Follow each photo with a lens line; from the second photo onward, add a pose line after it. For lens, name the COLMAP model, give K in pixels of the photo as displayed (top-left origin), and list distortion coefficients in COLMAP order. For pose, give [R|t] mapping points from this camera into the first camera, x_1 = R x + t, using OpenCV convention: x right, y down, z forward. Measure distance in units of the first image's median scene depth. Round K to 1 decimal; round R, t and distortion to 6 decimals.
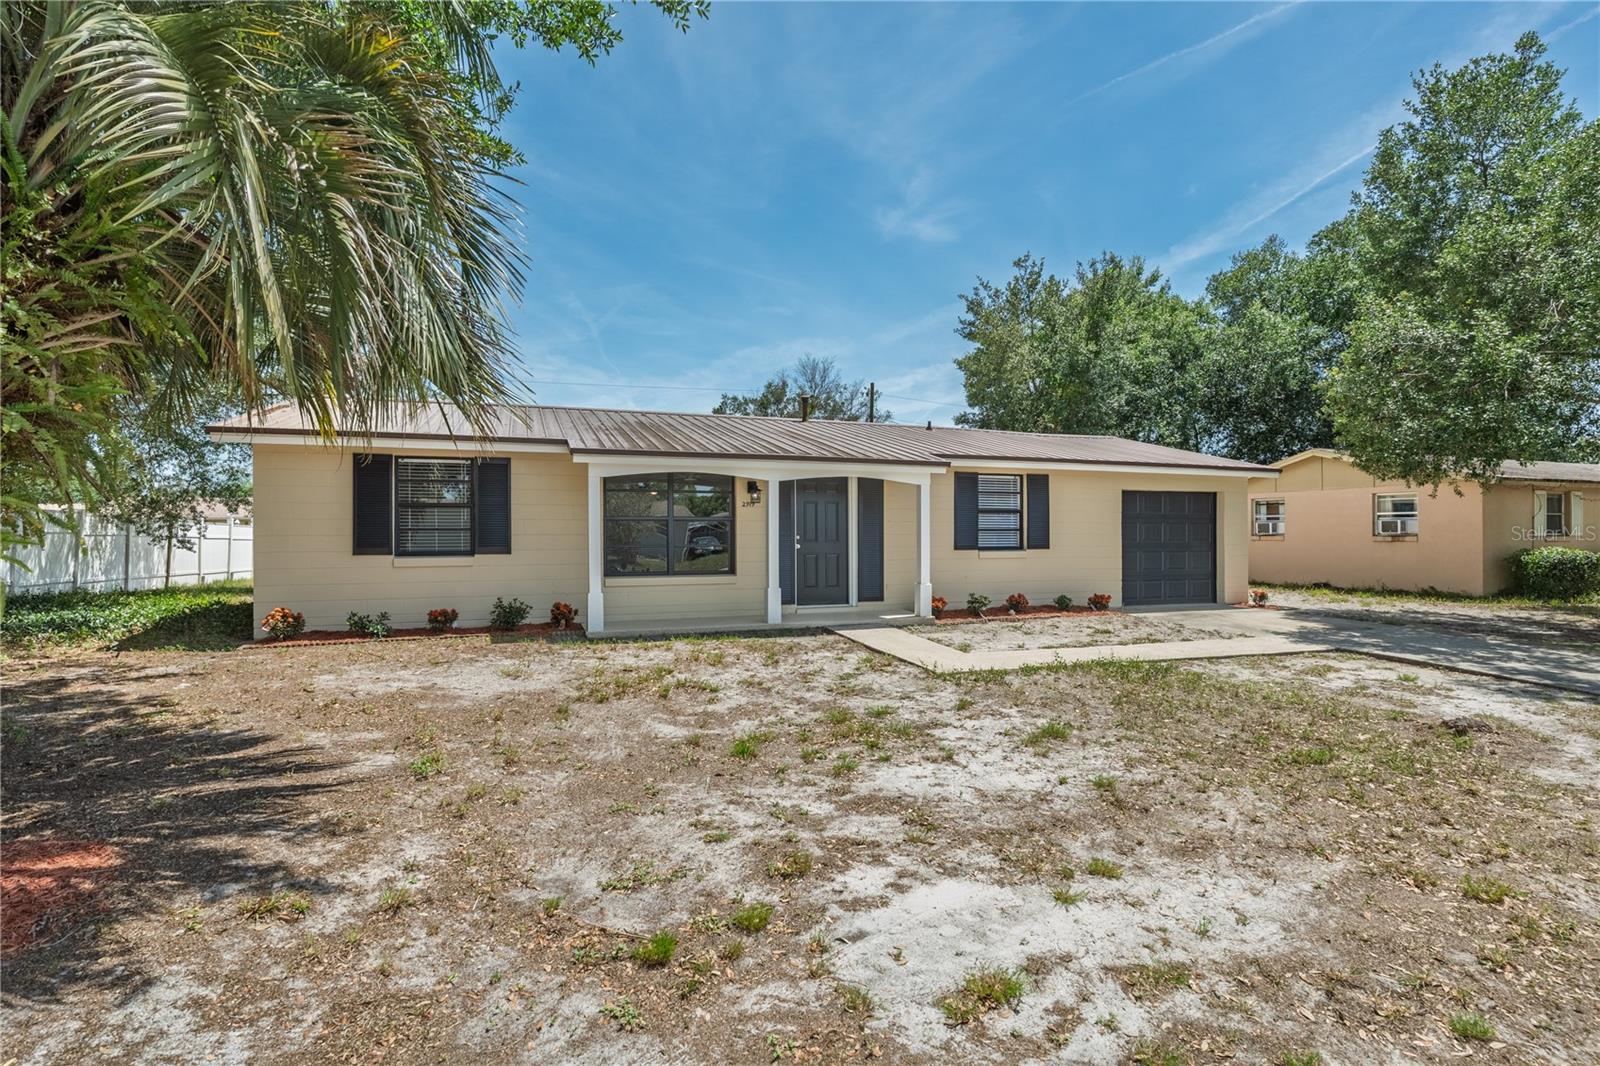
lens RADIAL K [[803.4, 0, 800.0], [0, 803.4, 533.0], [0, 0, 1]] dist [-0.002714, -0.000351]
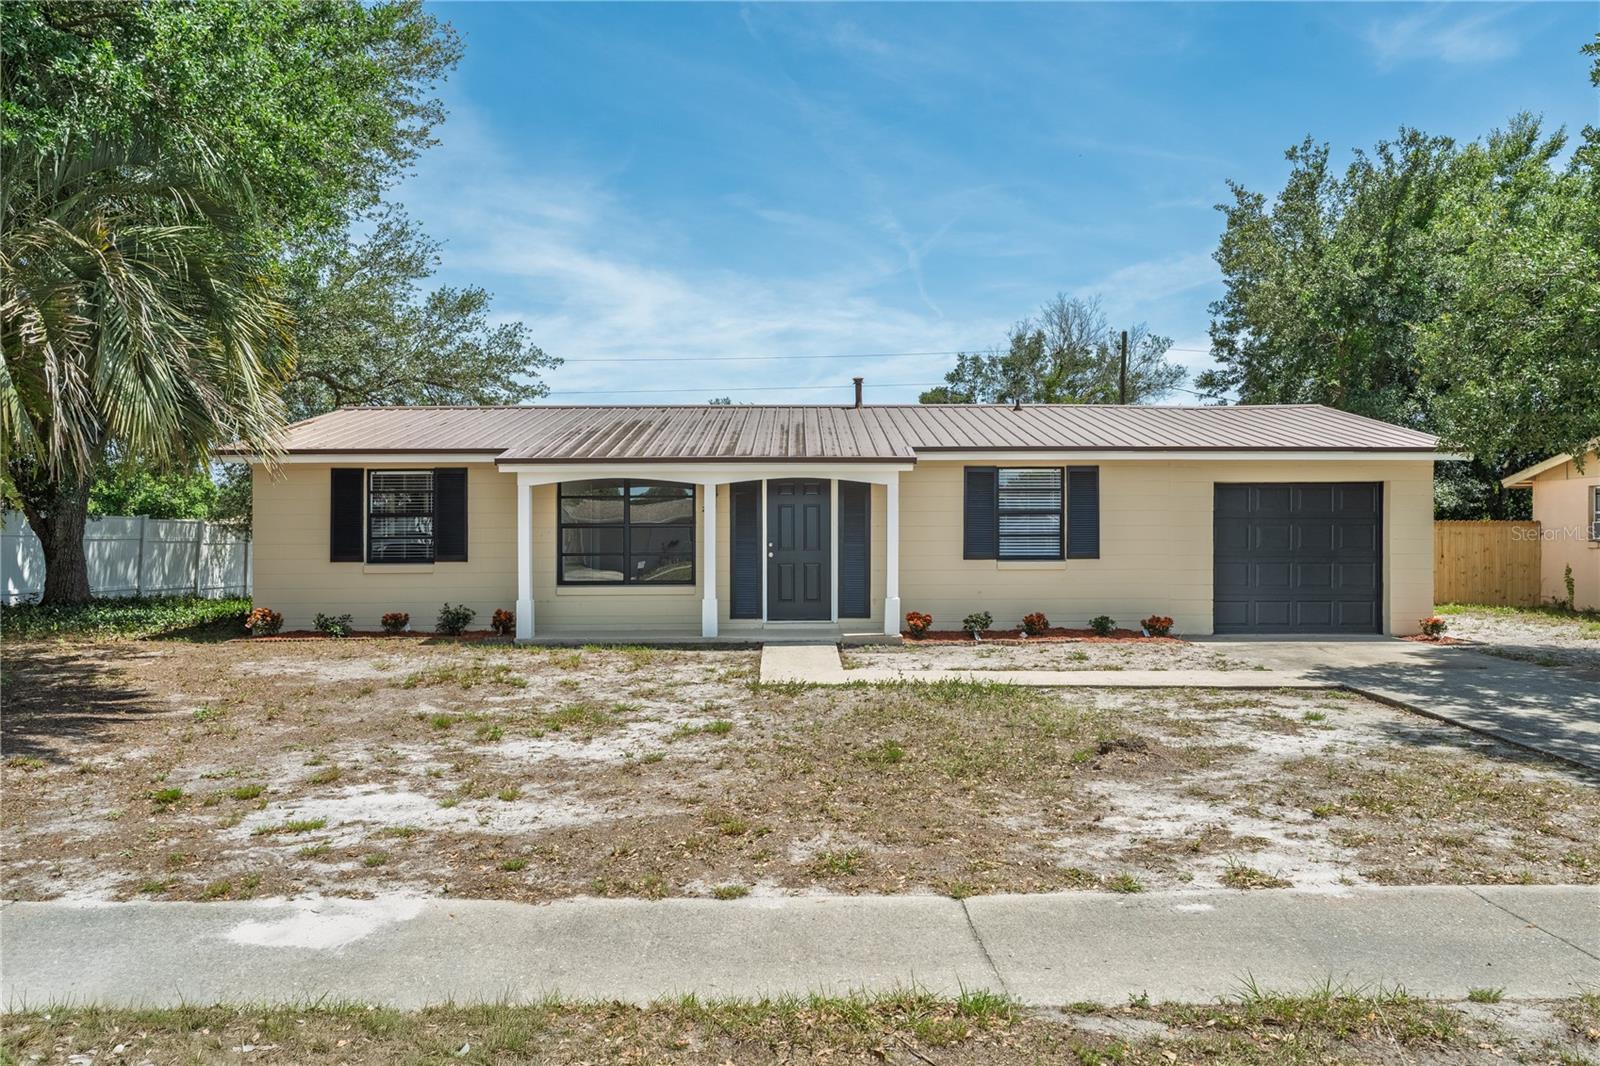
lens RADIAL K [[1142.5, 0, 800.0], [0, 1142.5, 533.0], [0, 0, 1]] dist [0.003466, -0.004492]
pose [[0.939243, -0.005404, -0.343212, 0.464269], [0.003744, 0.999978, -0.005499, -0.000742], [0.343234, 0.003880, 0.939242, -0.191501]]
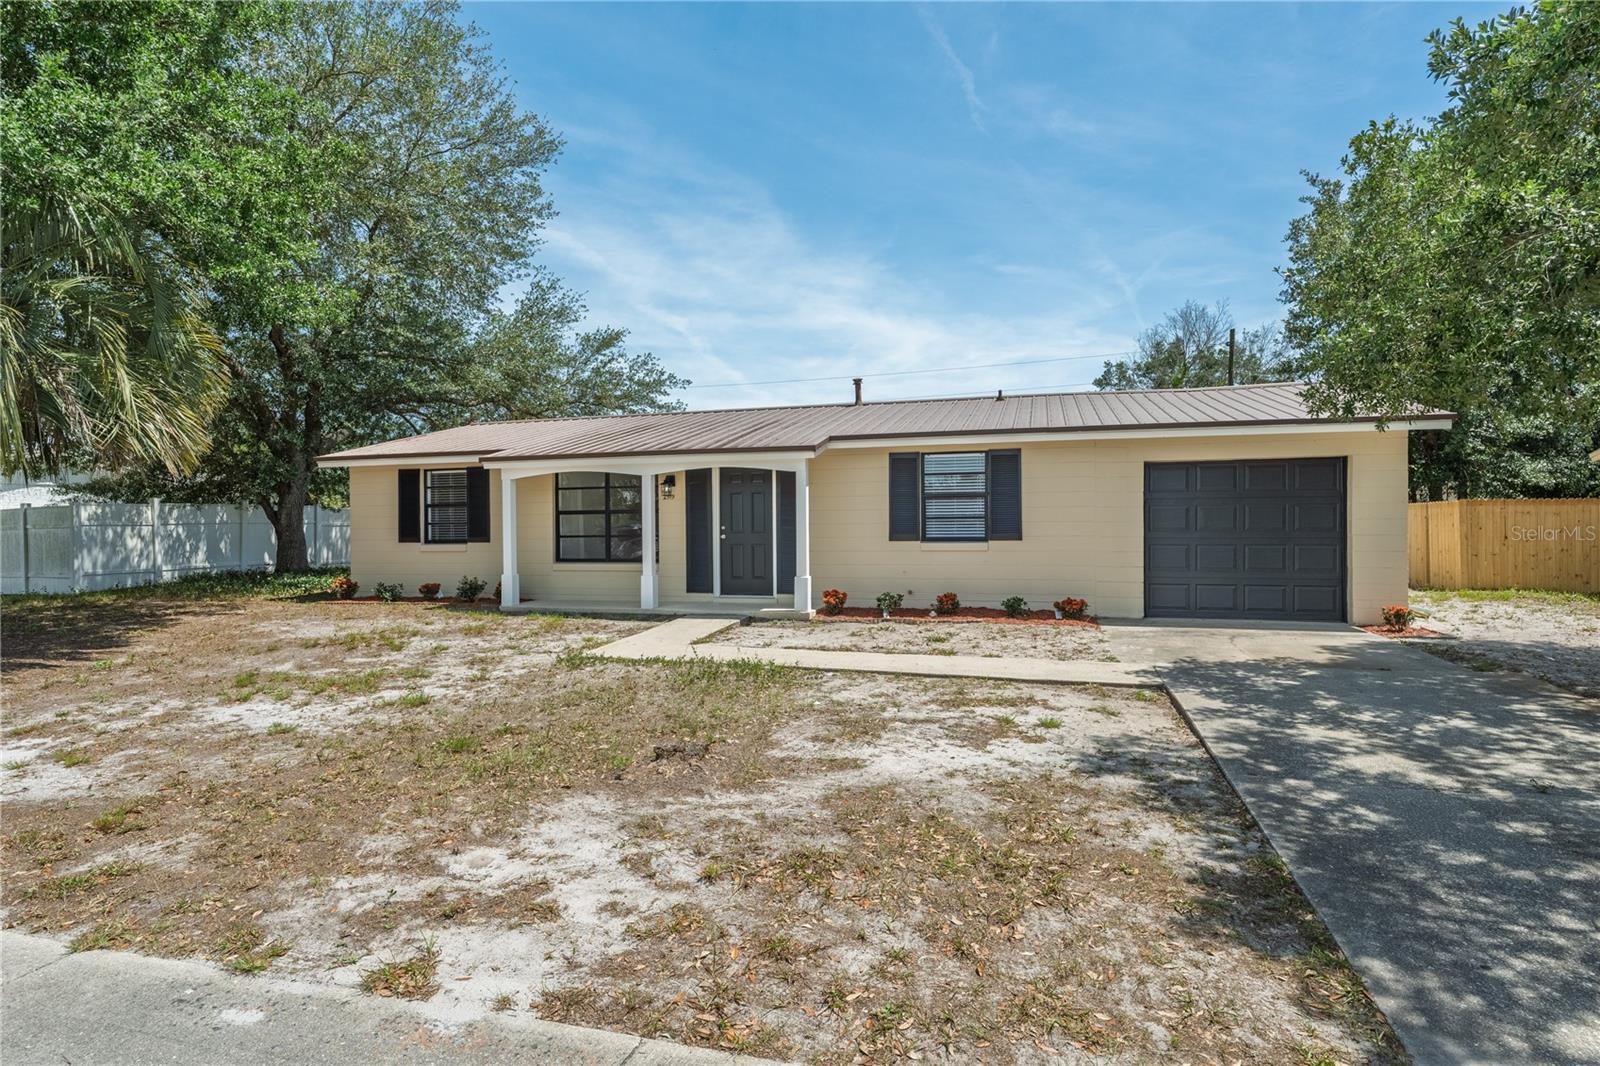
lens RADIAL K [[869.7, 0, 784.2], [0, 869.7, 527.9], [0, 0, 1]] dist [-0.003252, -0.001033]
pose [[0.789872, -0.005320, -0.613249, 0.727555], [0.008436, 0.999962, 0.002191, 0.003840], [0.613214, -0.006904, 0.789887, 0.175073]]
